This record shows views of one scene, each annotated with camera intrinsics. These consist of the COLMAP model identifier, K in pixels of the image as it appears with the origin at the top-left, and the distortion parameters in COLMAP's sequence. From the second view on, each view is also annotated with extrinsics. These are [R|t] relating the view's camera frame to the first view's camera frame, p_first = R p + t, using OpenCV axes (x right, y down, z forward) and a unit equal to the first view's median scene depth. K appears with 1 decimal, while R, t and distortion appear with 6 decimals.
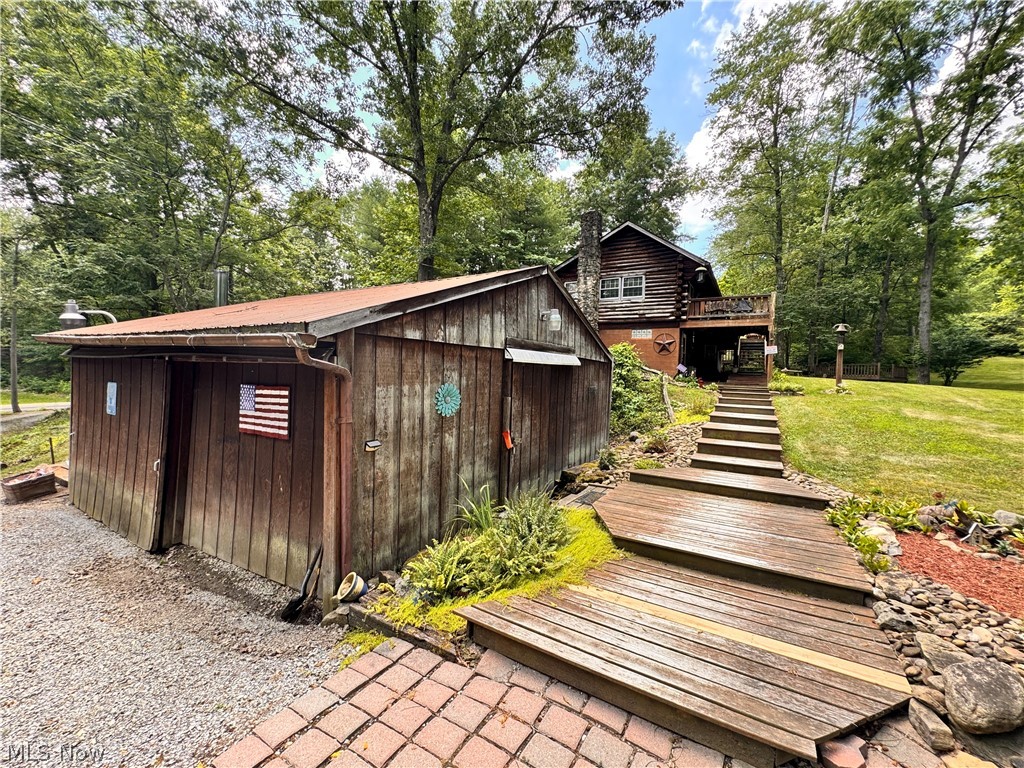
lens RADIAL K [[406.0, 0, 513.3], [0, 406.0, 382.8], [0, 0, 1]] dist [-0.004180, 0.000388]
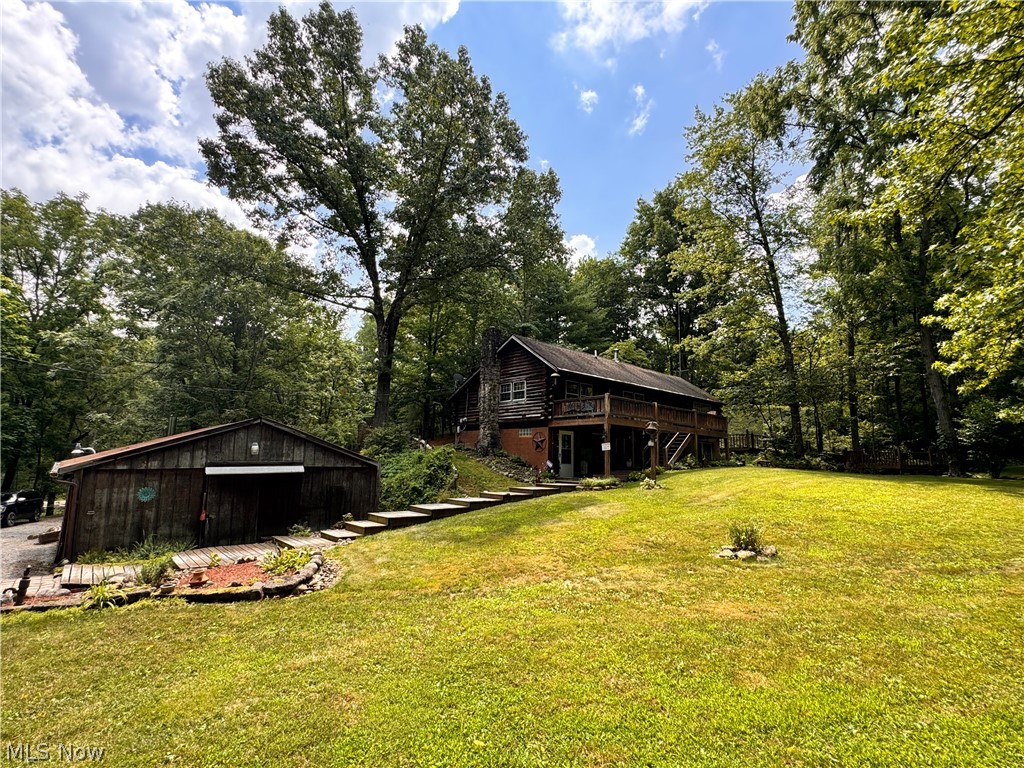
lens RADIAL K [[480.8, 0, 511.8], [0, 480.8, 385.4], [0, 0, 1]] dist [-0.001046, -0.001205]
pose [[0.951836, -0.064490, -0.299749, 2.124463], [0.010764, 0.984055, -0.177536, -0.047650], [0.306419, 0.165758, 0.937354, -0.797420]]
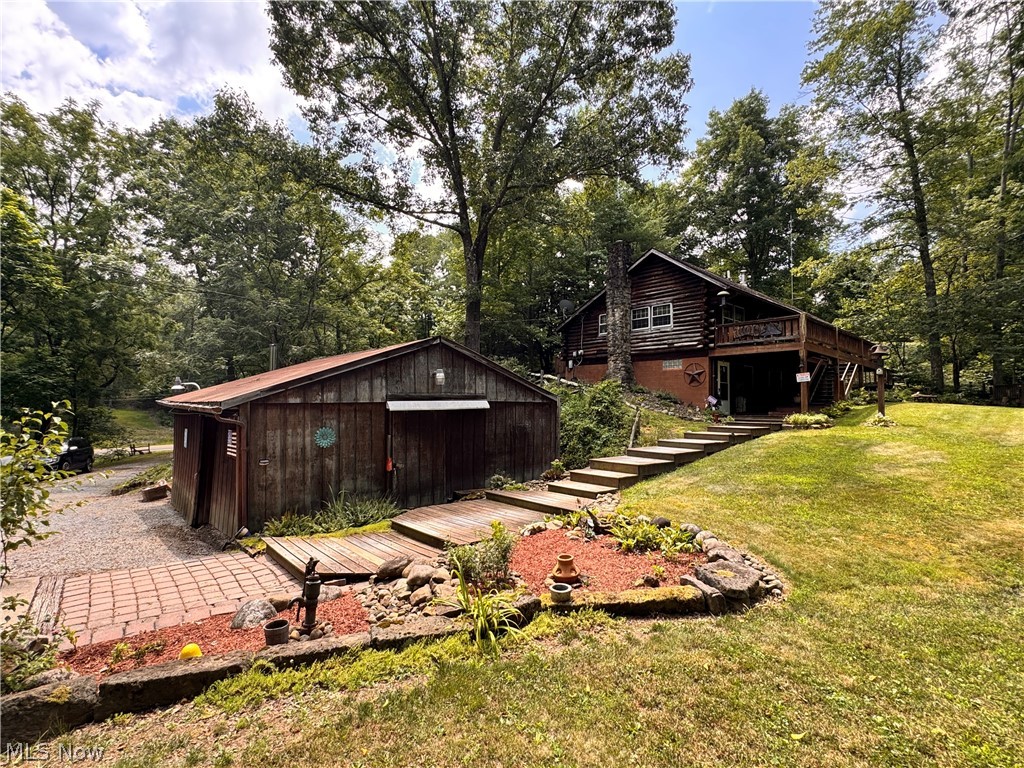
lens RADIAL K [[480.8, 0, 513.9], [0, 480.8, 384.4], [0, 0, 1]] dist [-0.001046, -0.001205]
pose [[0.951701, -0.041065, -0.304269, 0.949765], [0.020885, 0.997378, -0.069285, -0.017585], [0.306316, 0.059583, 0.950063, -0.511413]]
